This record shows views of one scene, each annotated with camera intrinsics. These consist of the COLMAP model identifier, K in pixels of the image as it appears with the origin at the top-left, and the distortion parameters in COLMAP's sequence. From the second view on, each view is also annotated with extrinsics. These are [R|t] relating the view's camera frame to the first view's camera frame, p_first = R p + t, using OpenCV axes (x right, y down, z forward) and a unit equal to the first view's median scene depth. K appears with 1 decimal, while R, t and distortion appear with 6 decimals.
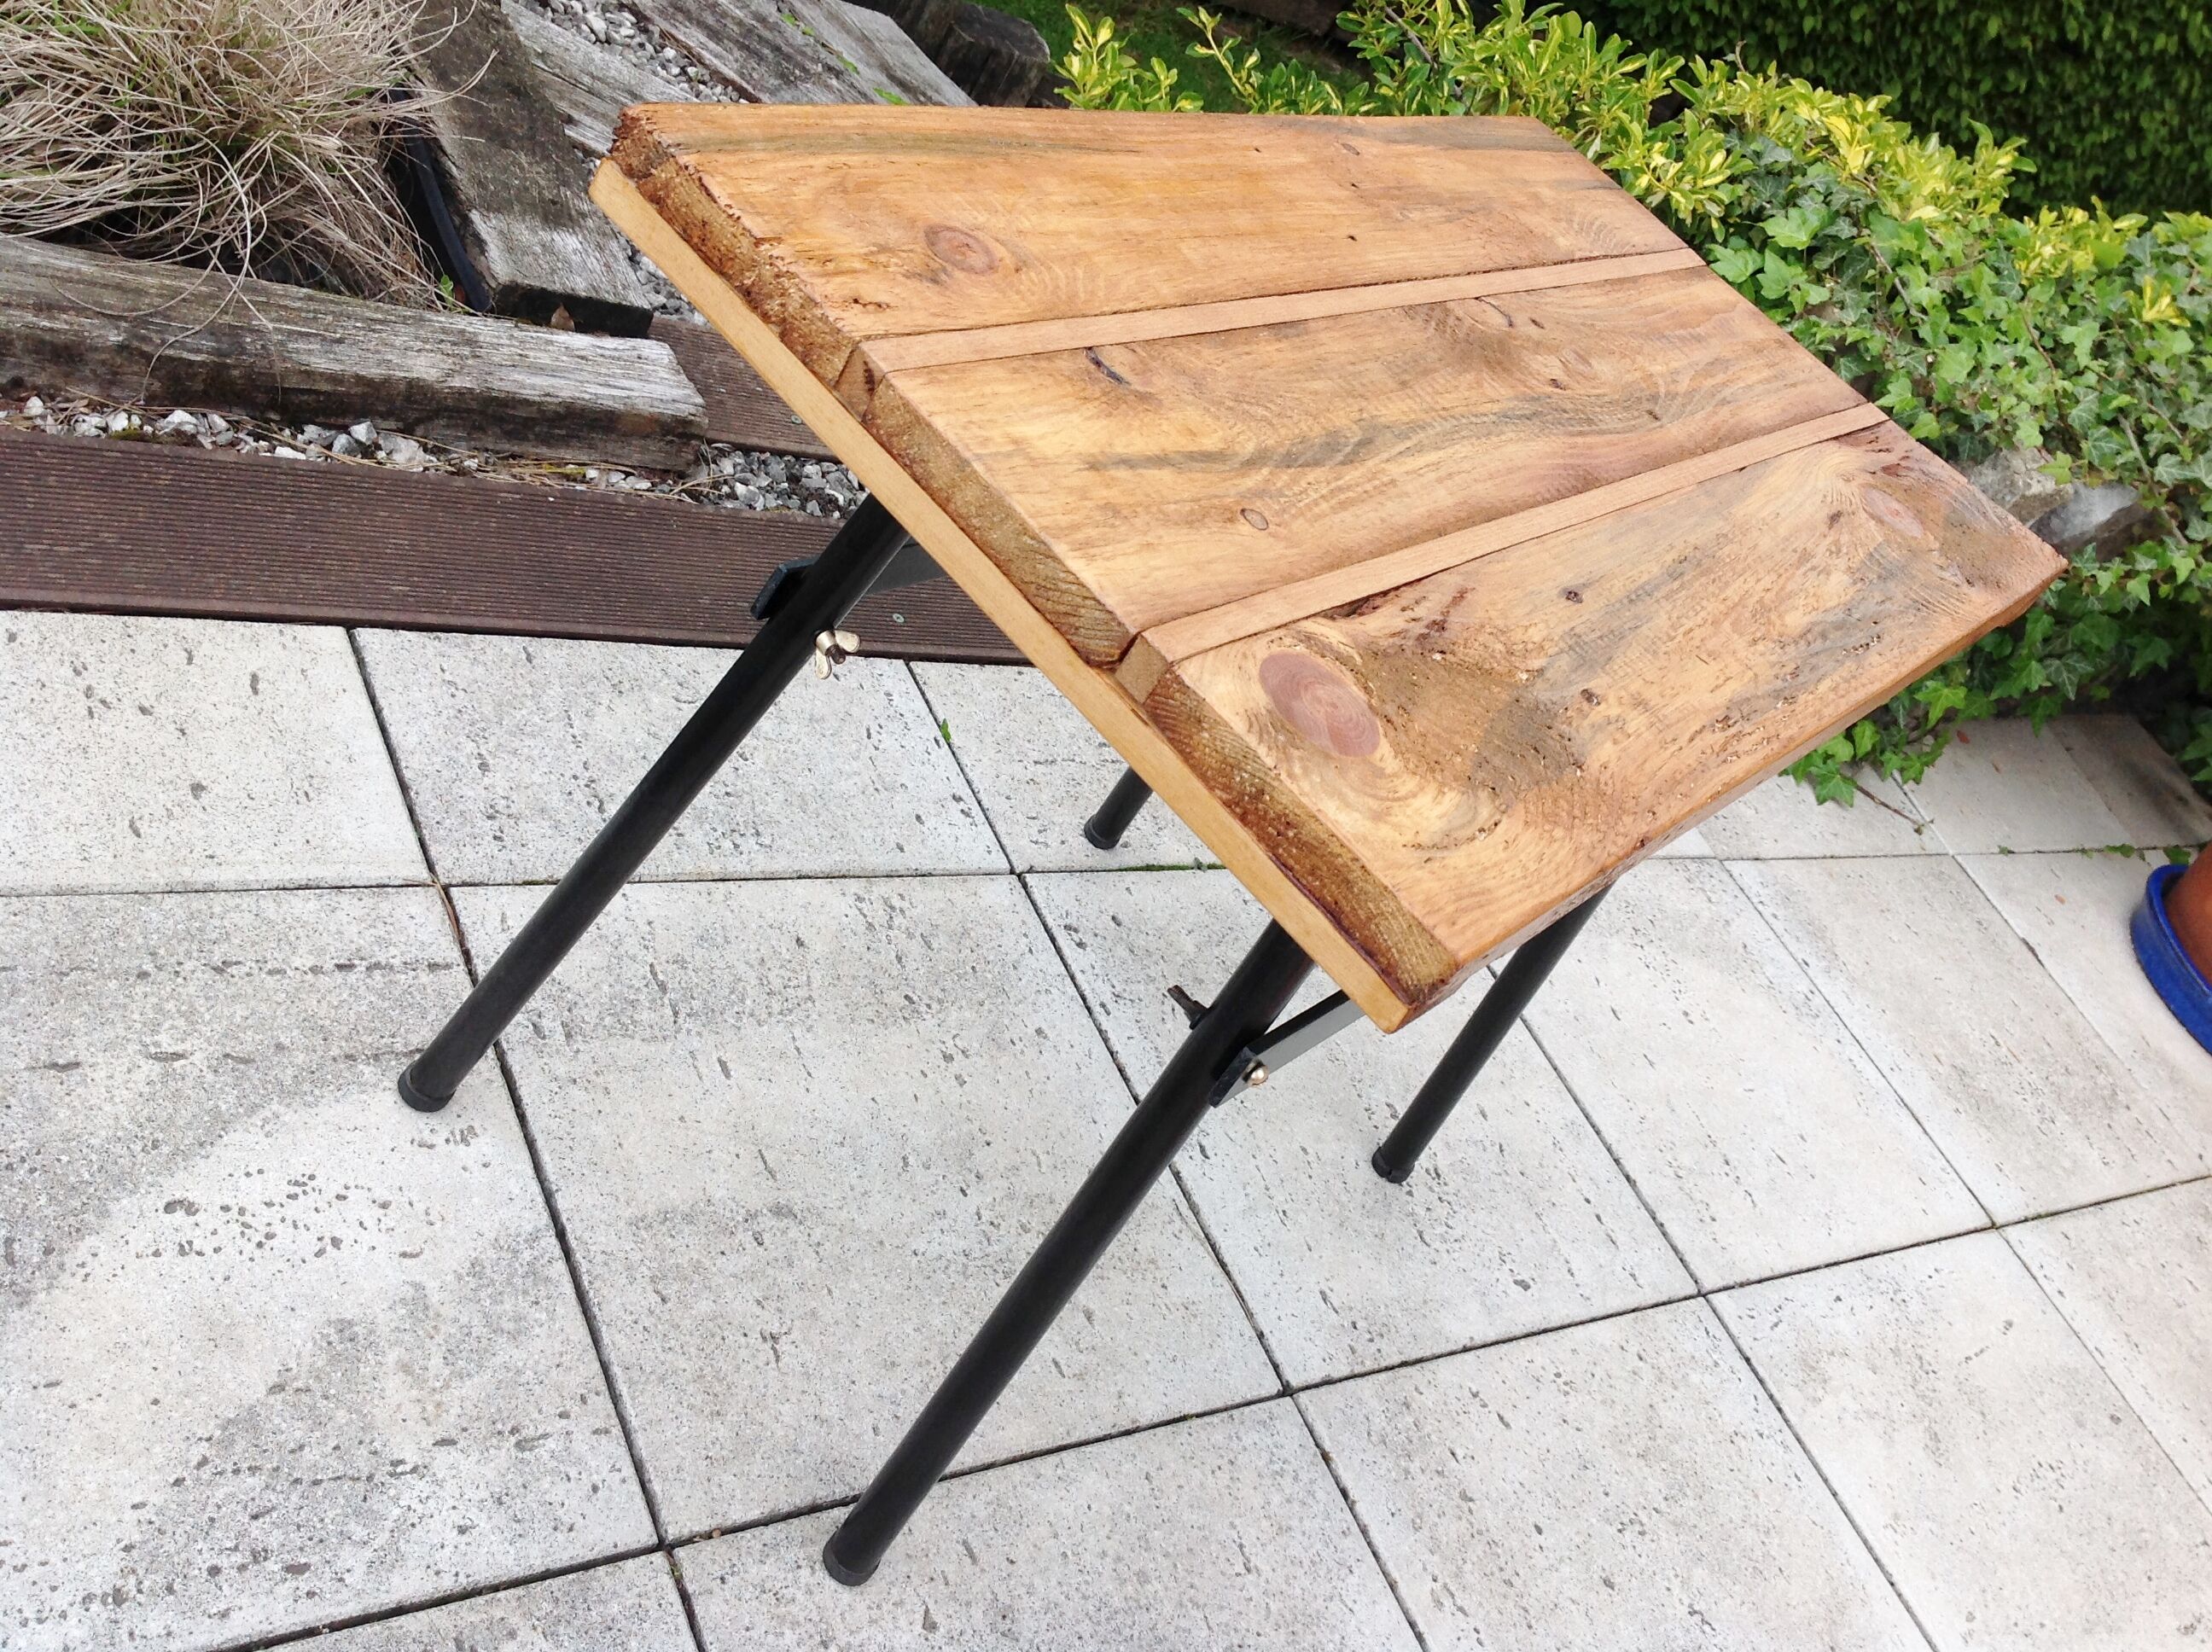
lens RADIAL K [[2086.1, 0, 1039.3], [0, 2086.1, 852.5], [0, 0, 1]] dist [0.009758, 0.000000]
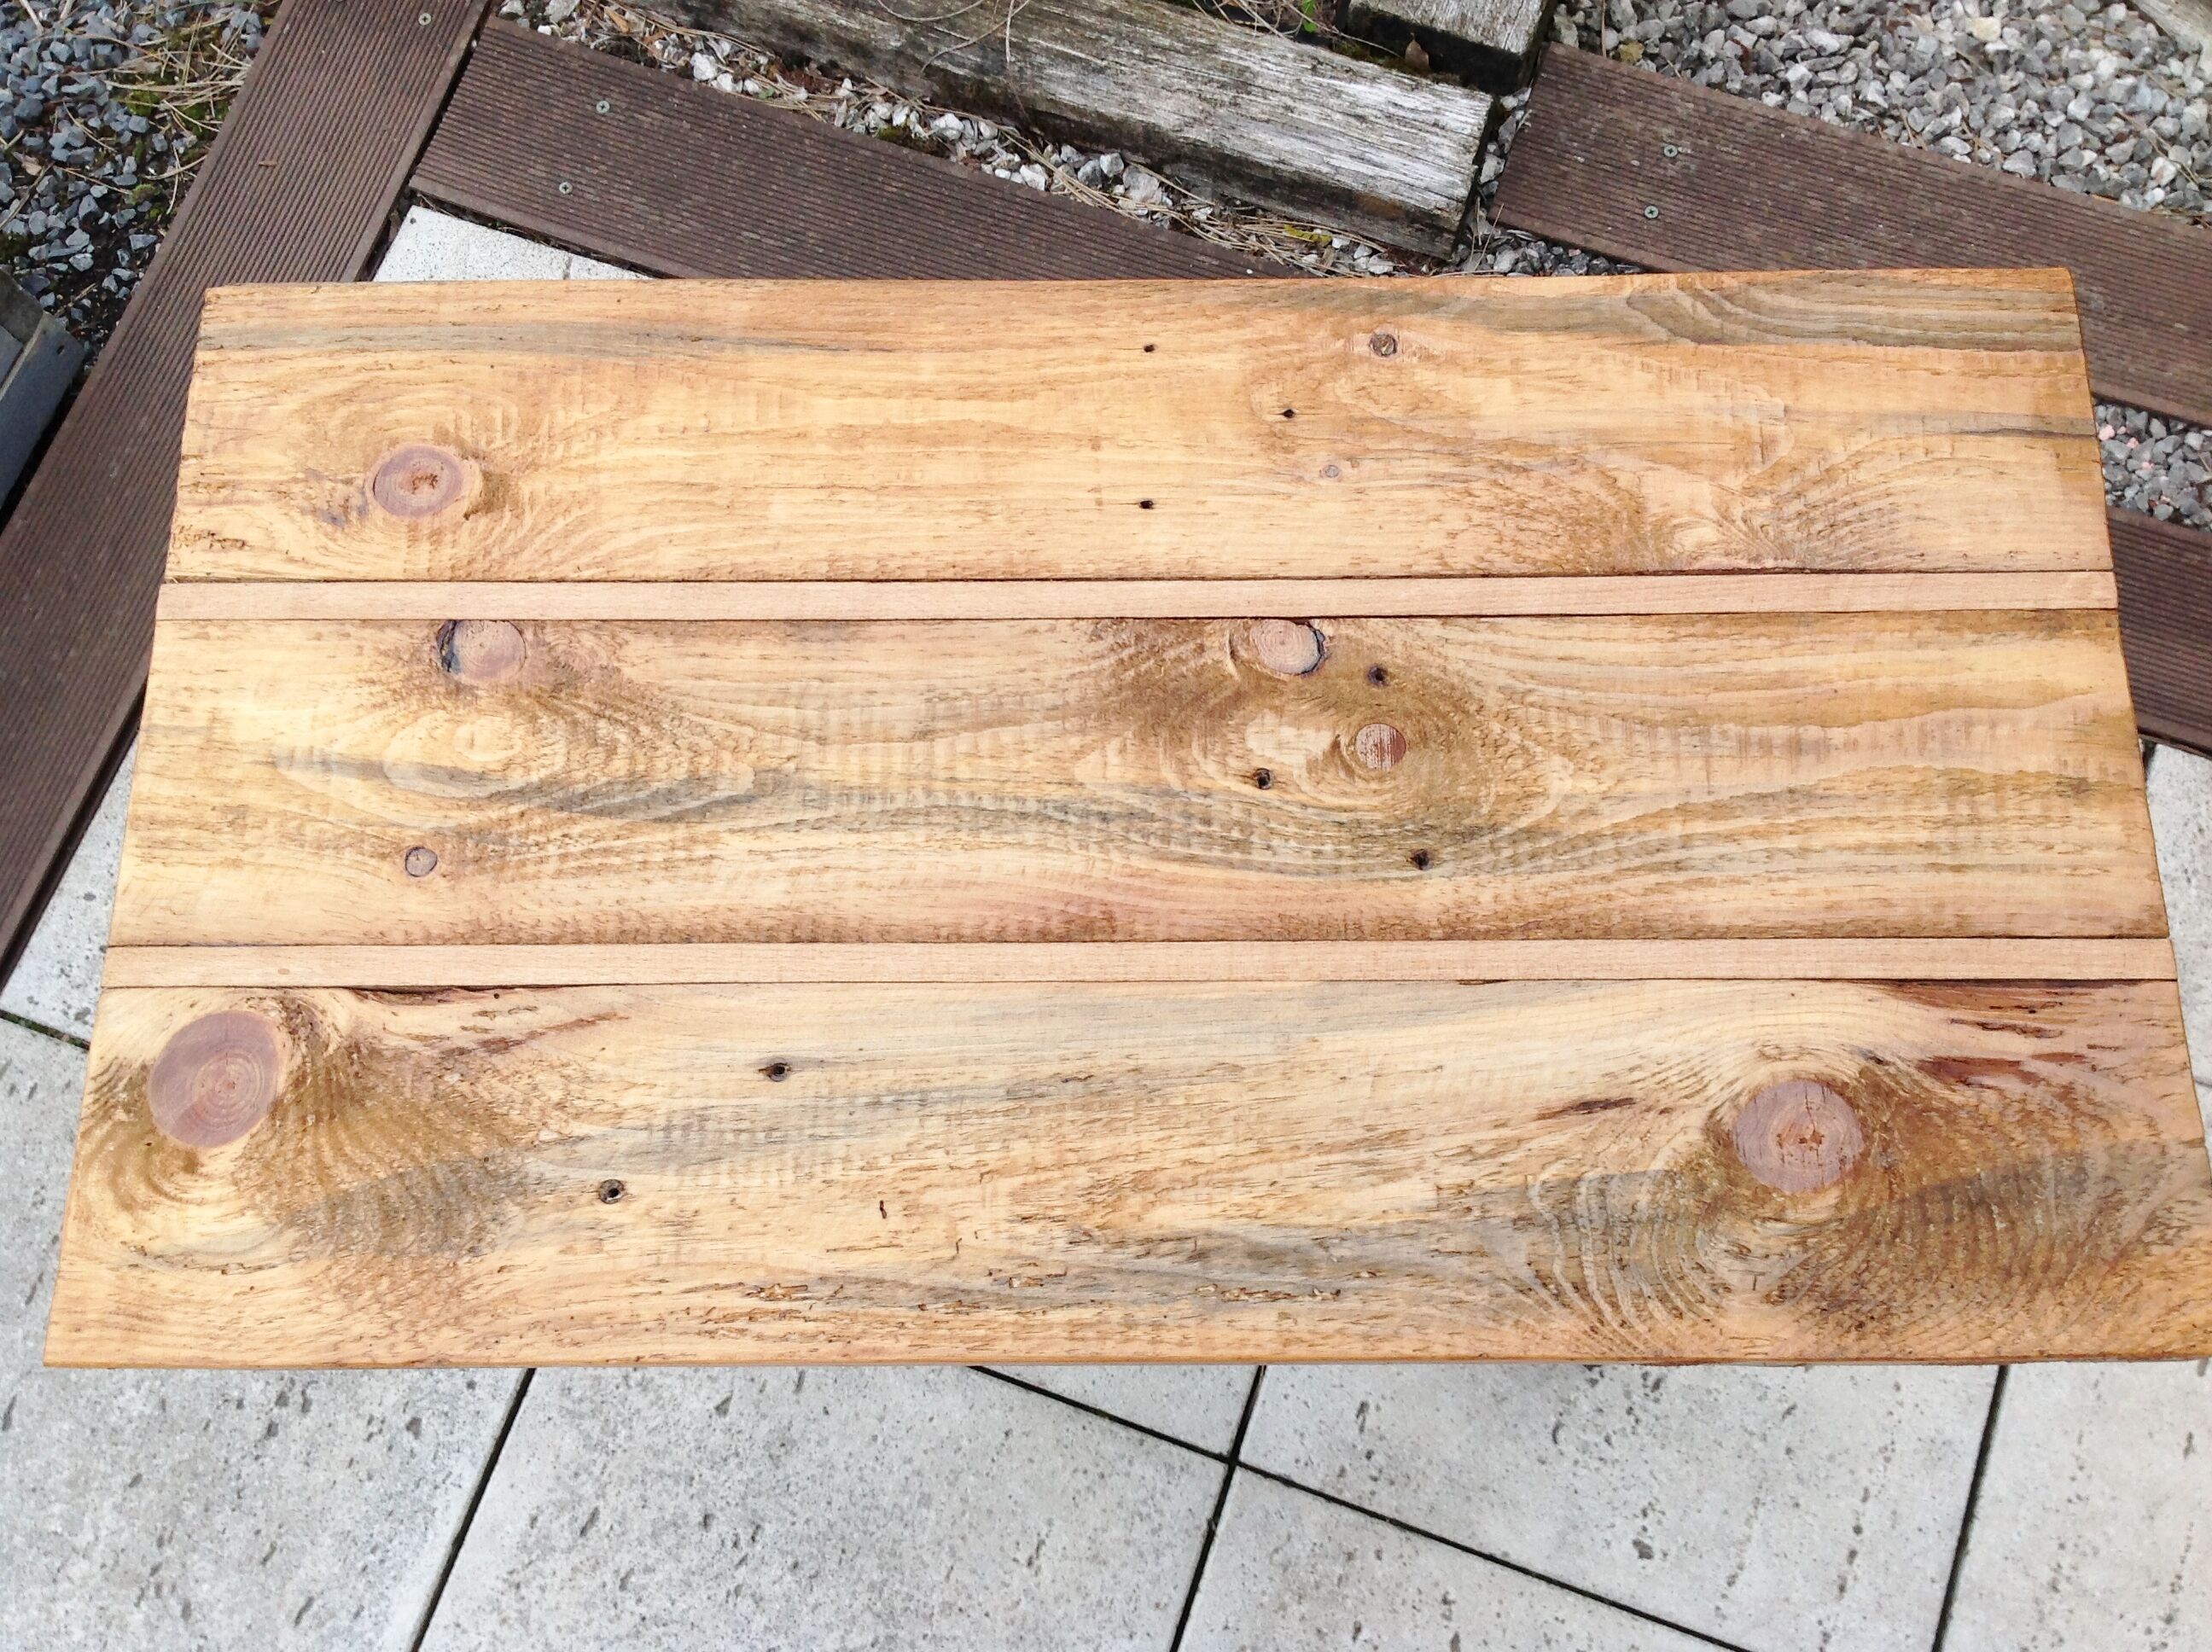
lens RADIAL K [[2086.1, 0, 1077.6], [0, 2086.1, 789.1], [0, 0, 1]] dist [0.009758, 0.000000]
pose [[0.589910, 0.484086, -0.646271, 0.515777], [-0.252523, 0.870821, 0.421784, -0.386499], [0.766967, -0.085617, 0.635949, 0.326750]]
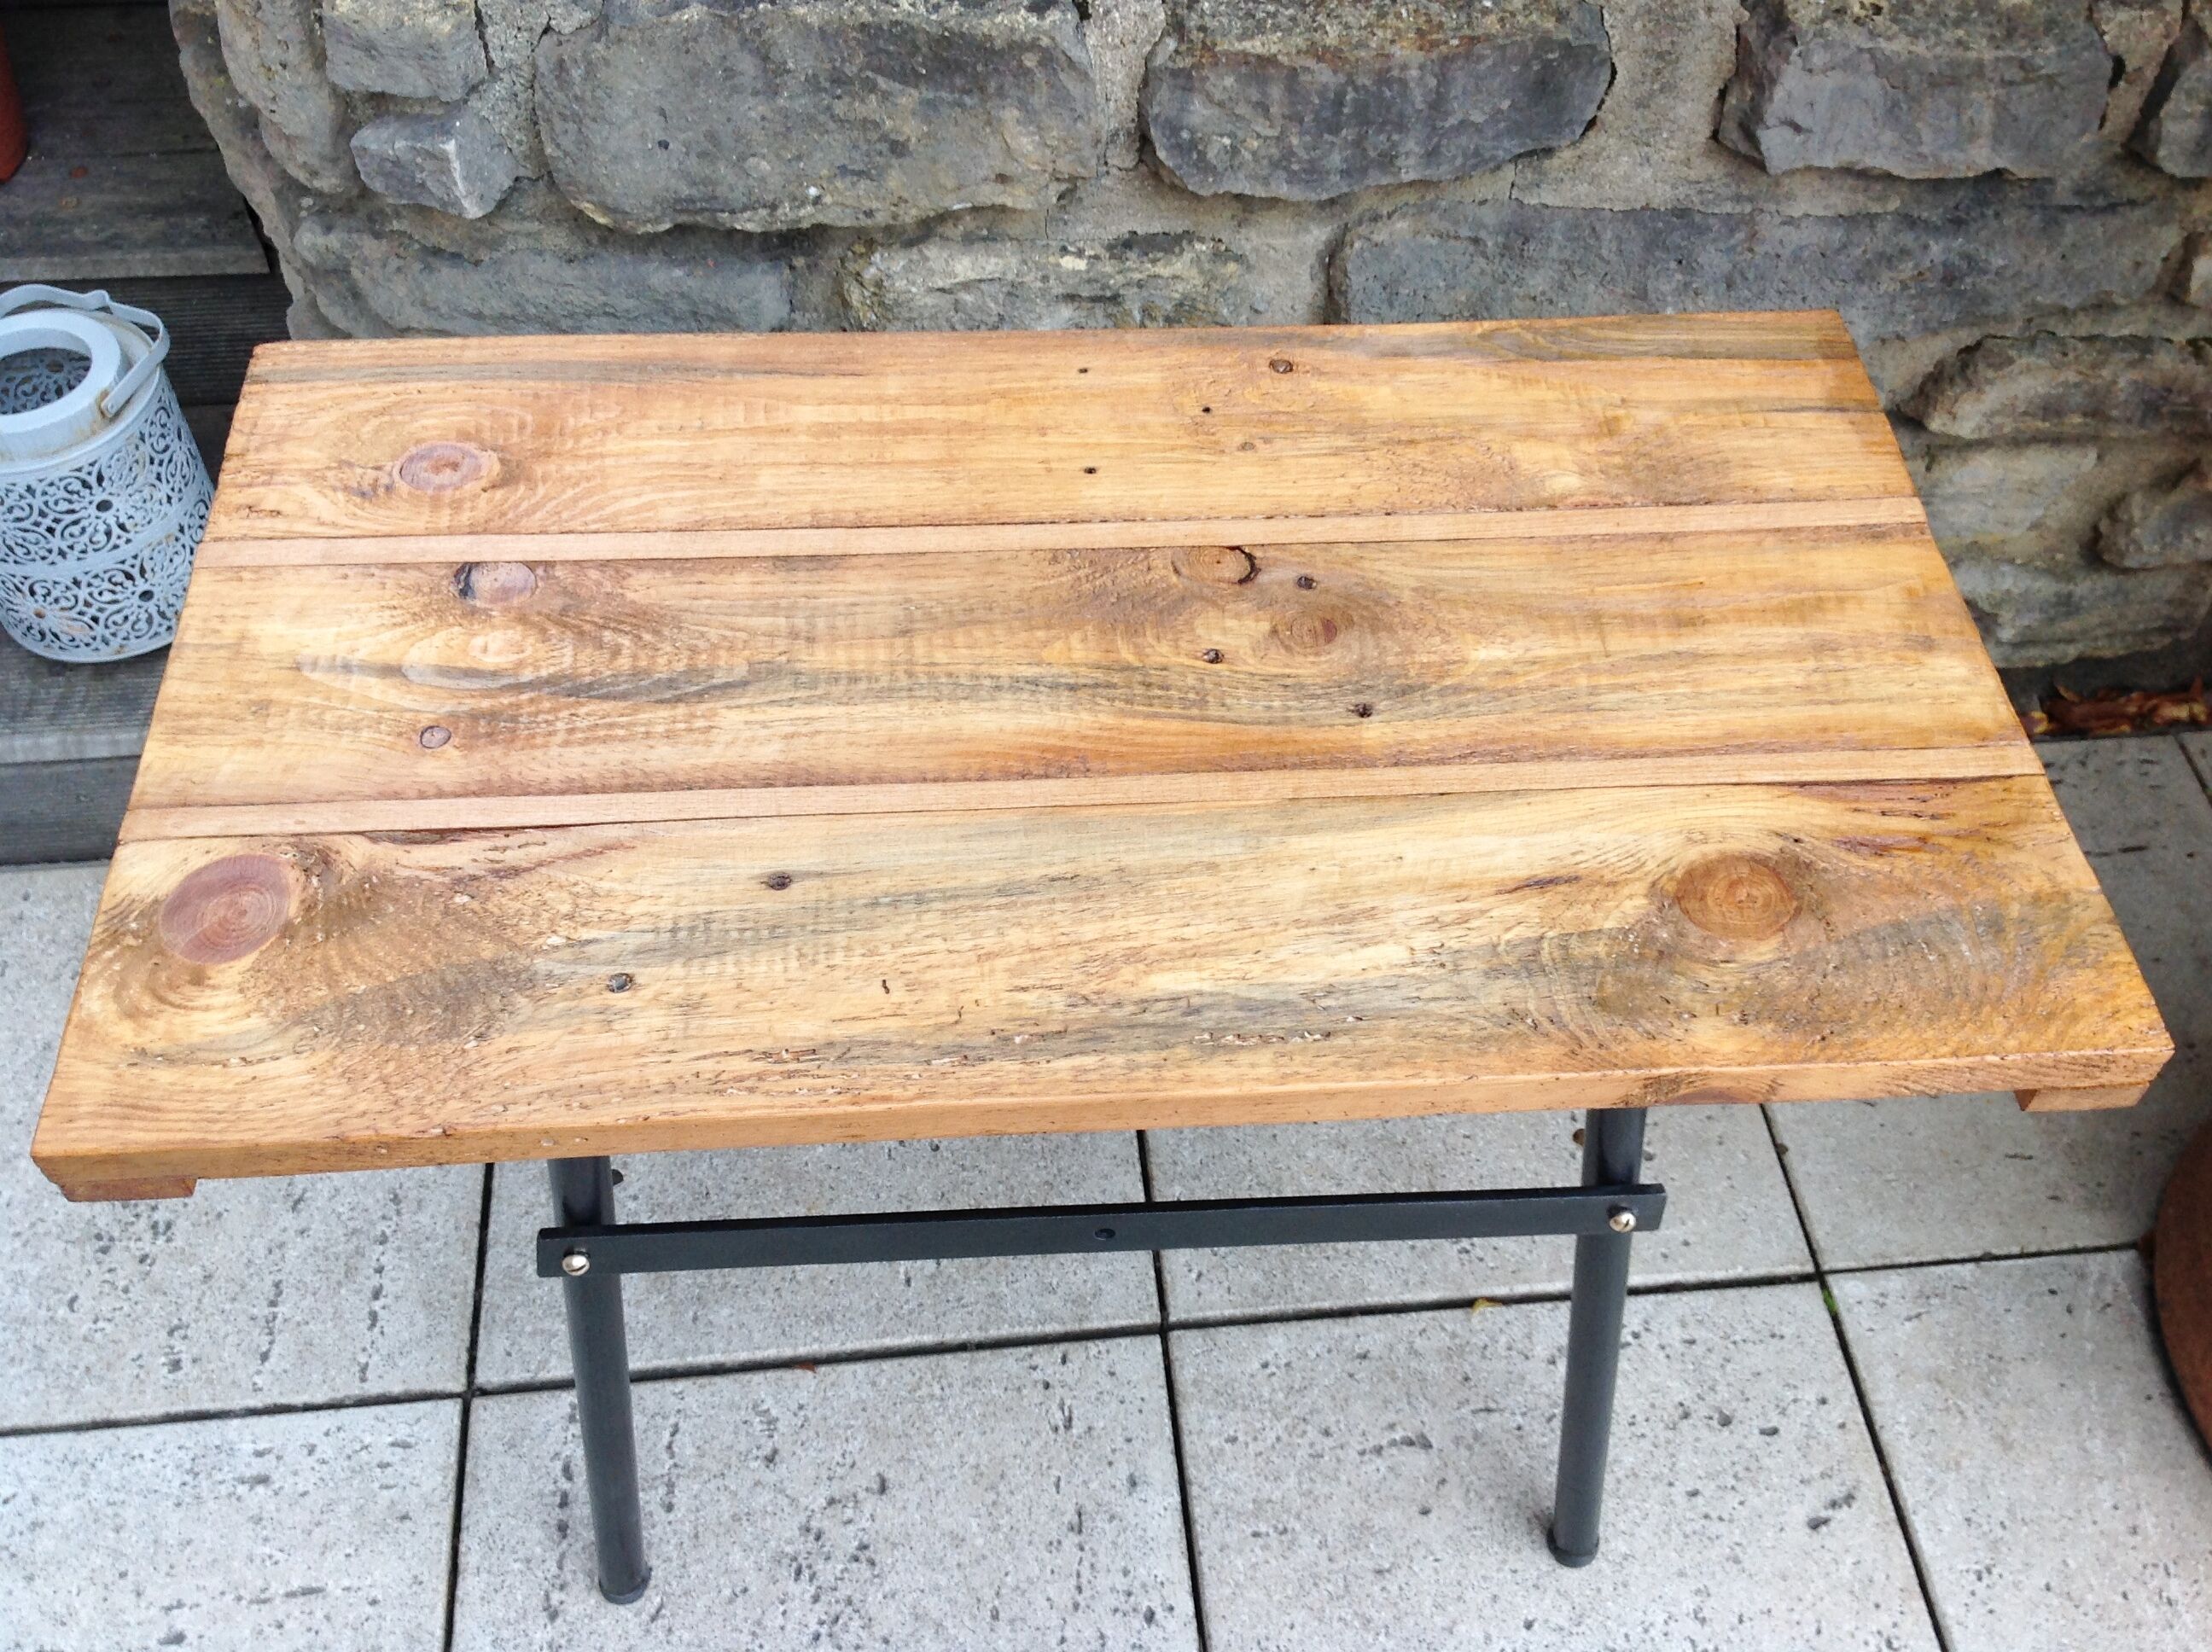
lens RADIAL K [[2086.1, 0, 1062.9], [0, 2086.1, 823.1], [0, 0, 1]] dist [0.009758, 0.000000]
pose [[0.652348, 0.207174, -0.729055, 0.616967], [-0.232101, 0.970308, 0.068049, -0.146301], [0.721507, 0.124823, 0.681063, 0.271827]]
